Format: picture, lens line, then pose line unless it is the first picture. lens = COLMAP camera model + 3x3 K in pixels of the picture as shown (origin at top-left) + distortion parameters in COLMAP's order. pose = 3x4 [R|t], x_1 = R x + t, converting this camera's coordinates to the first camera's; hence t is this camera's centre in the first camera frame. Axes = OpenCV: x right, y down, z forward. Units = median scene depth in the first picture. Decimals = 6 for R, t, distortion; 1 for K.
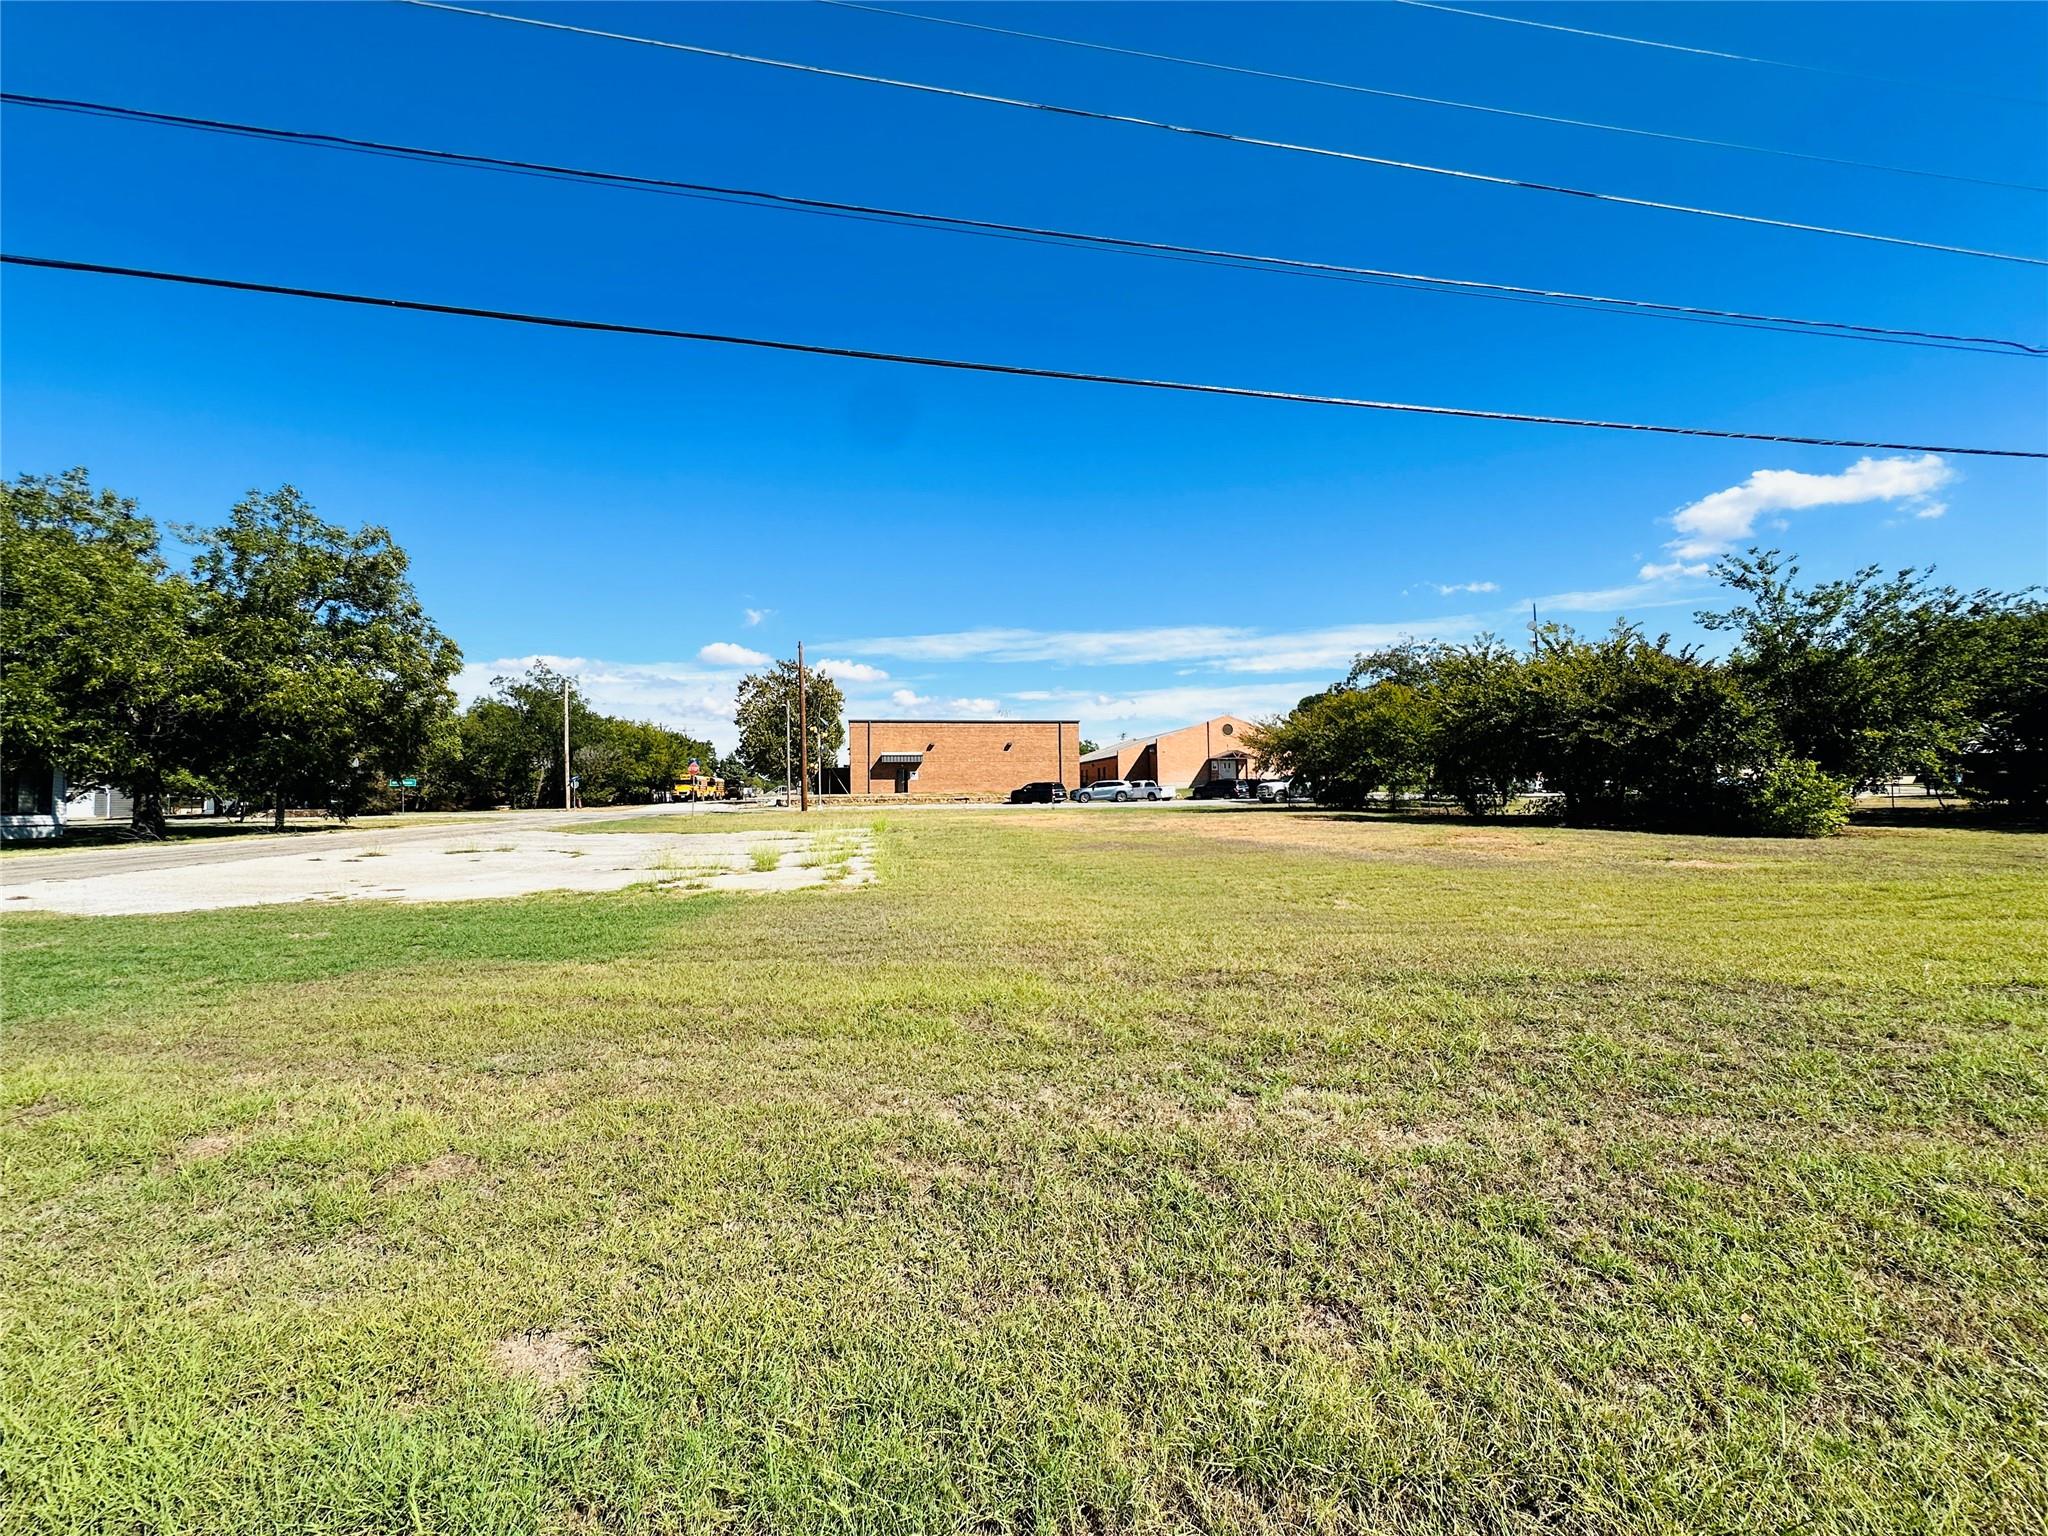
lens RADIAL K [[816.9, 0, 1029.8], [0, 816.9, 765.4], [0, 0, 1]] dist [0.000039, 0.000276]
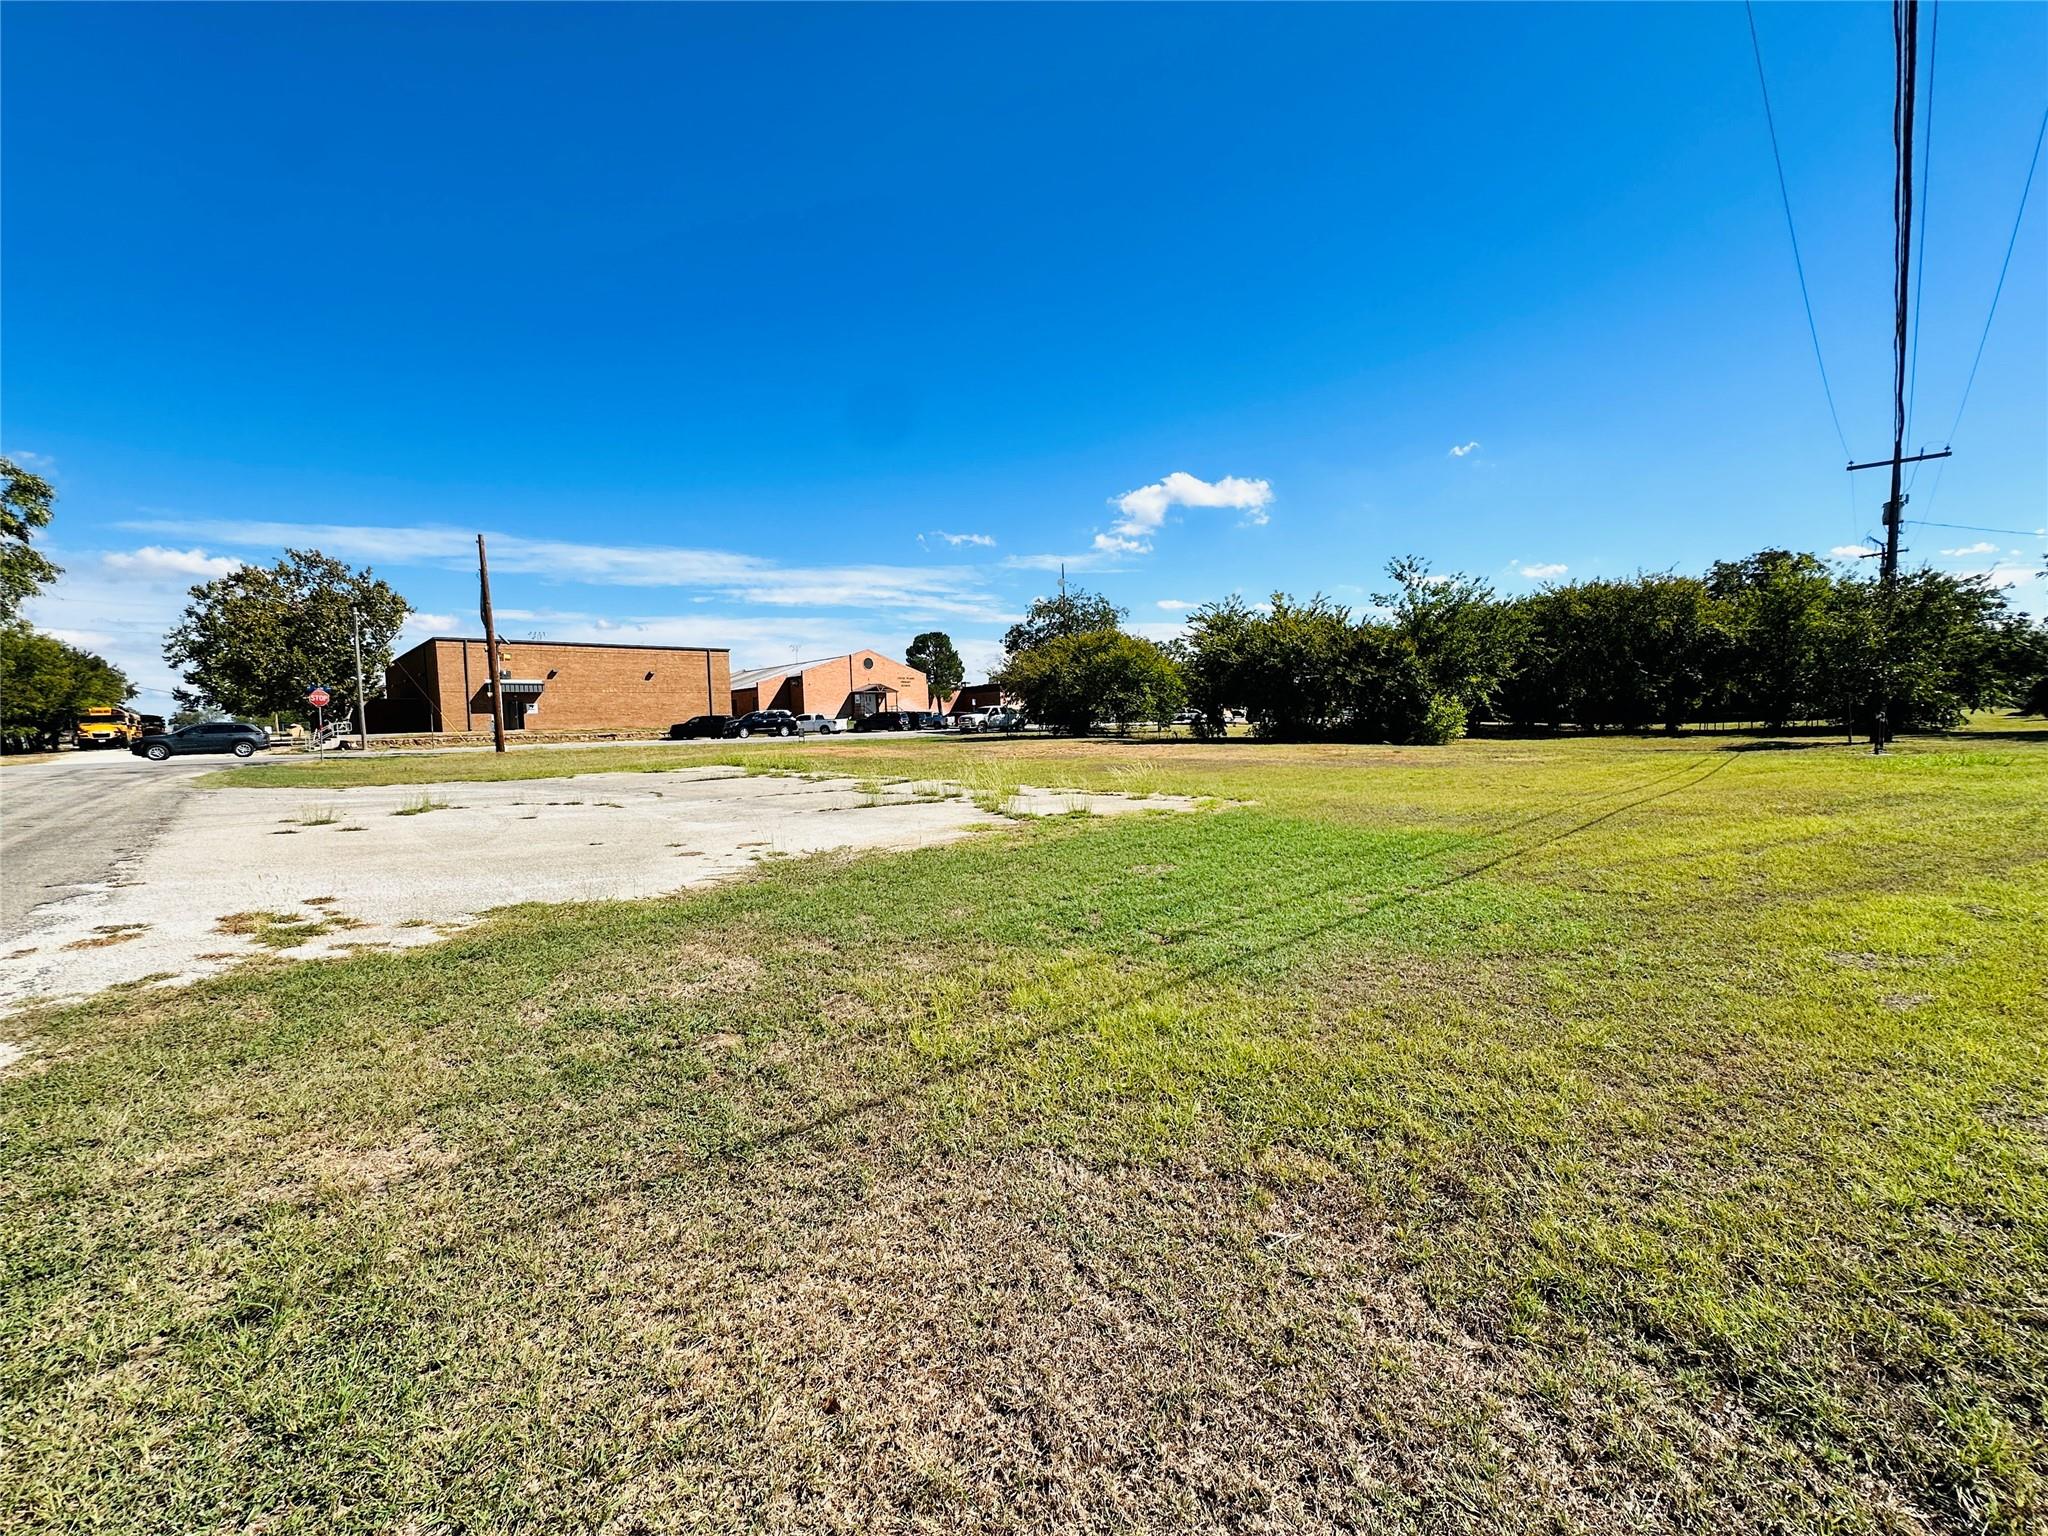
lens RADIAL K [[816.9, 0, 1021.3], [0, 816.9, 770.6], [0, 0, 1]] dist [0.000039, 0.000276]
pose [[0.848900, -0.040352, 0.527011, -0.158655], [-0.005407, 0.996366, 0.085000, 0.001924], [-0.528526, -0.075006, 0.845597, 0.027119]]
